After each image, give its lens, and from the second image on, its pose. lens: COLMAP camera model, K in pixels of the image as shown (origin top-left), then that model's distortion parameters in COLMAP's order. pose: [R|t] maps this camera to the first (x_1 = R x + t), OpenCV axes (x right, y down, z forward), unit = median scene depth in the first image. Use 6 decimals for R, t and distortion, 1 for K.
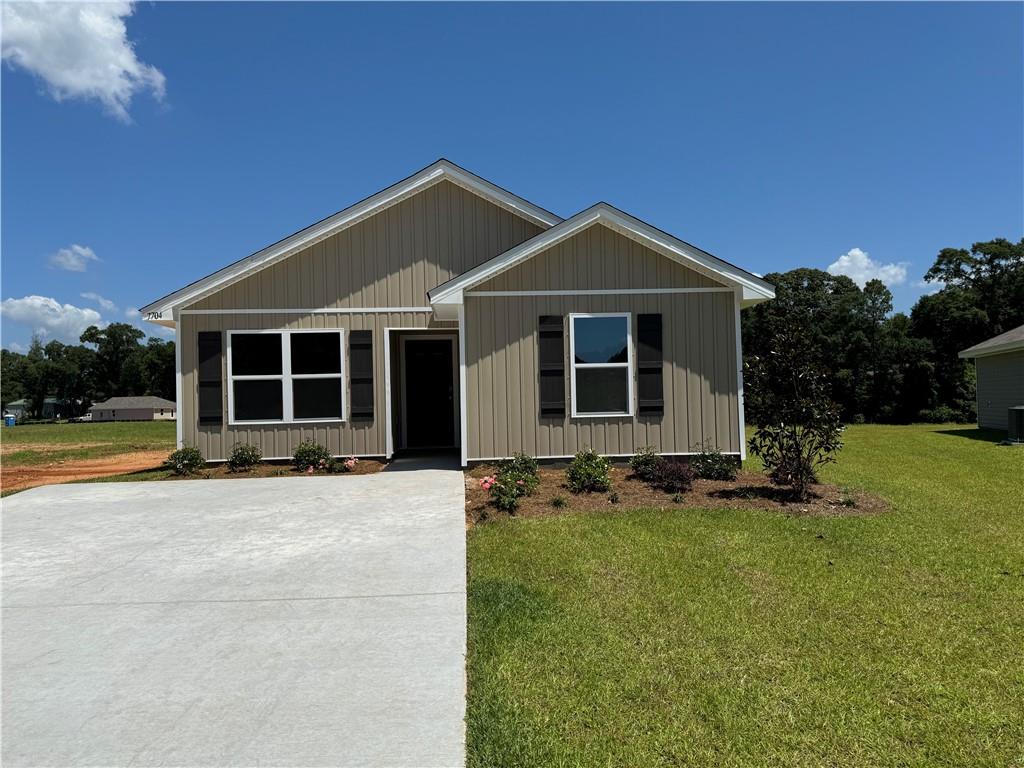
lens RADIAL K [[719.0, 0, 510.6], [0, 719.0, 387.0], [0, 0, 1]] dist [0.107196, -0.149592]
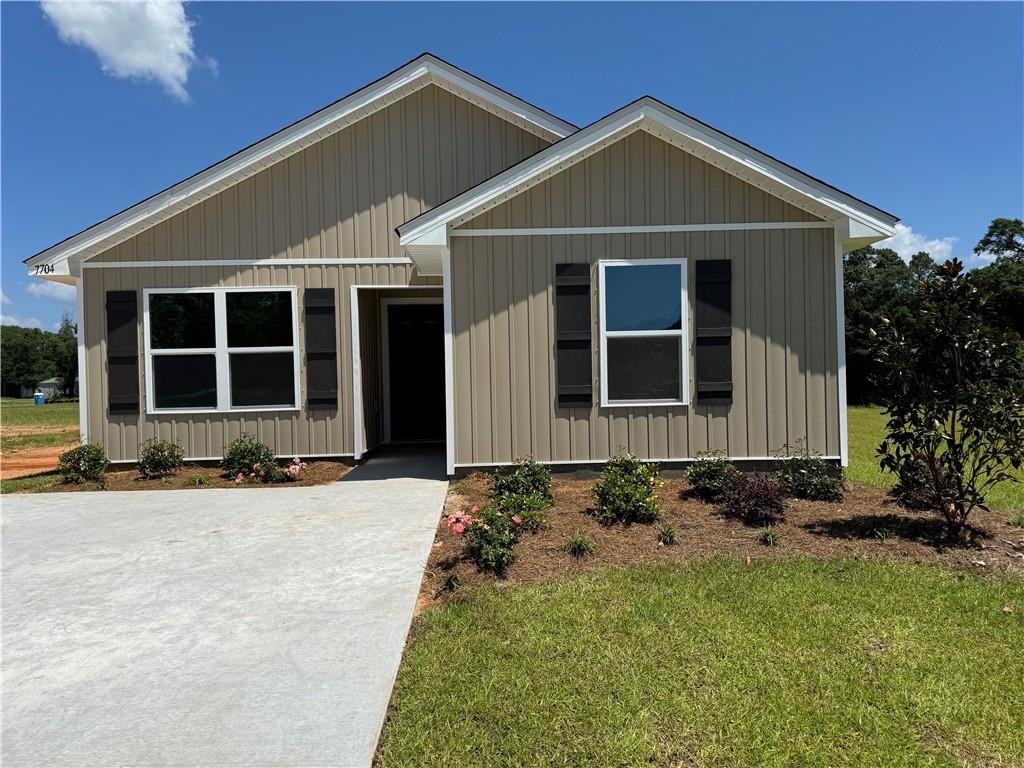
lens RADIAL K [[719.0, 0, 510.6], [0, 719.0, 387.0], [0, 0, 1]] dist [0.107196, -0.149592]
pose [[0.999177, 0.000857, -0.040551, 0.022930], [0.000345, 0.999561, 0.029630, 0.001503], [0.040559, -0.029619, 0.998738, 0.271143]]
